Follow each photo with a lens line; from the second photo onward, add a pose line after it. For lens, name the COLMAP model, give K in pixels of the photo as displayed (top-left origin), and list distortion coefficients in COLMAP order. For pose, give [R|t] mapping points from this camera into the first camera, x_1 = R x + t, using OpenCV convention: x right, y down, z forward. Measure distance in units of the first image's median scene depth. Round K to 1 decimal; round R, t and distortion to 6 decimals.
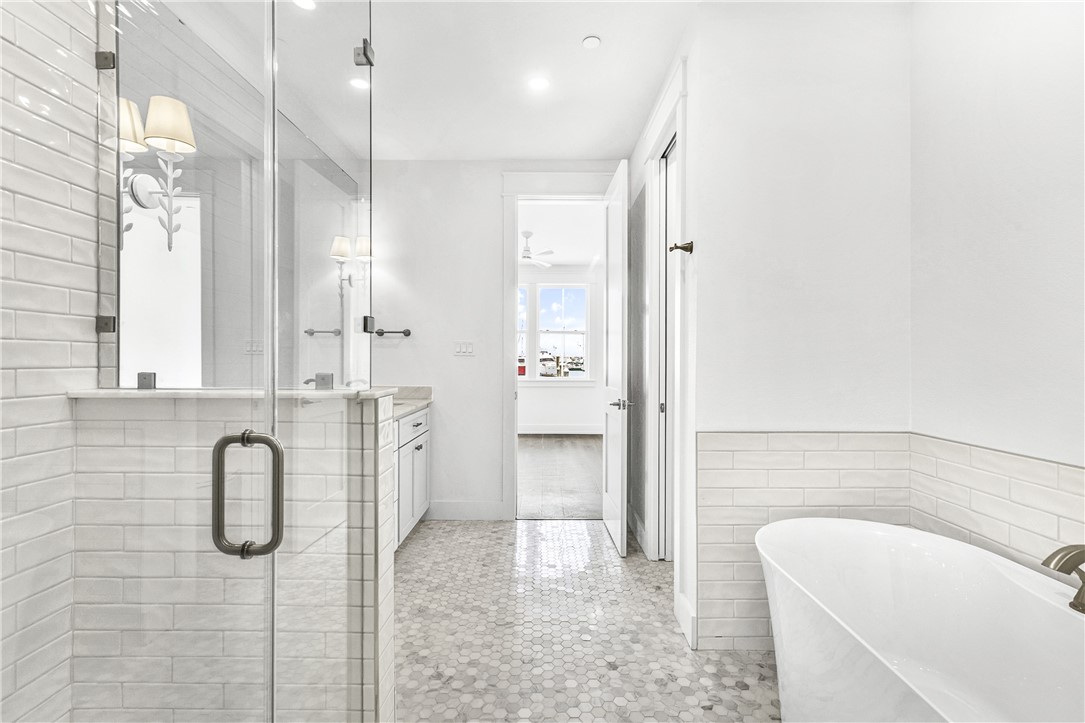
lens RADIAL K [[480.8, 0, 544.4], [0, 480.8, 362.6], [0, 0, 1]] dist [0.001291, 0.000471]
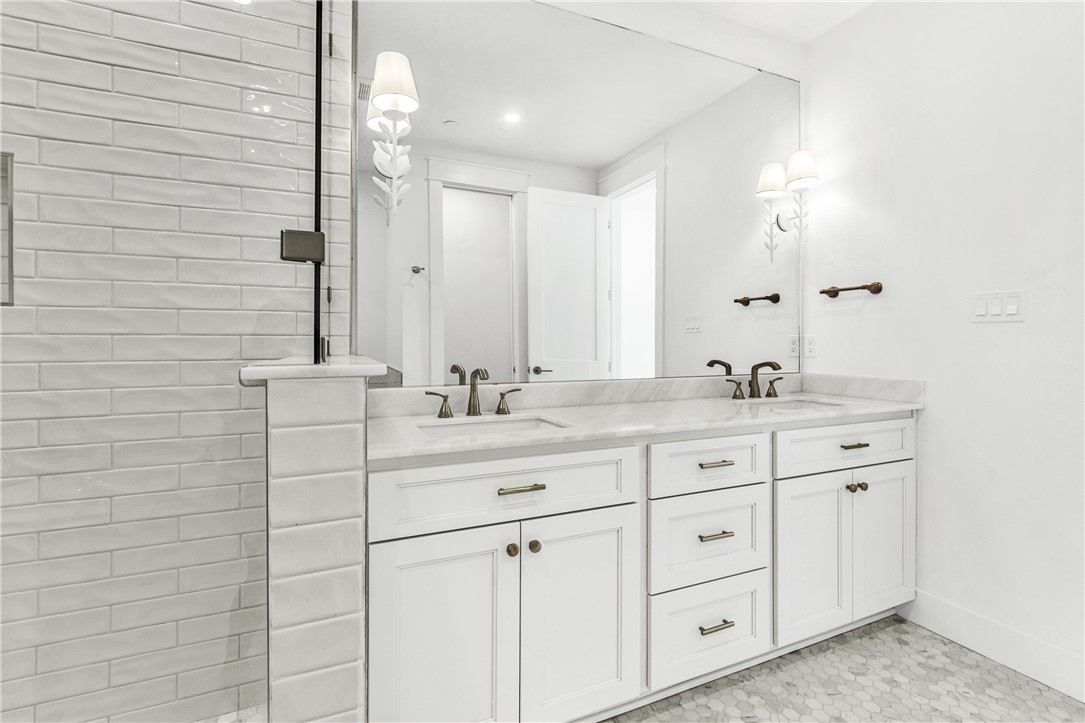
lens RADIAL K [[486.1, 0, 539.8], [0, 486.1, 341.4], [0, 0, 1]] dist [0.000641, 0.000290]
pose [[0.410975, -0.011675, -0.911572, 0.100119], [-0.002415, 0.999901, -0.013895, 0.014742], [0.911643, 0.007912, 0.410906, 0.403127]]
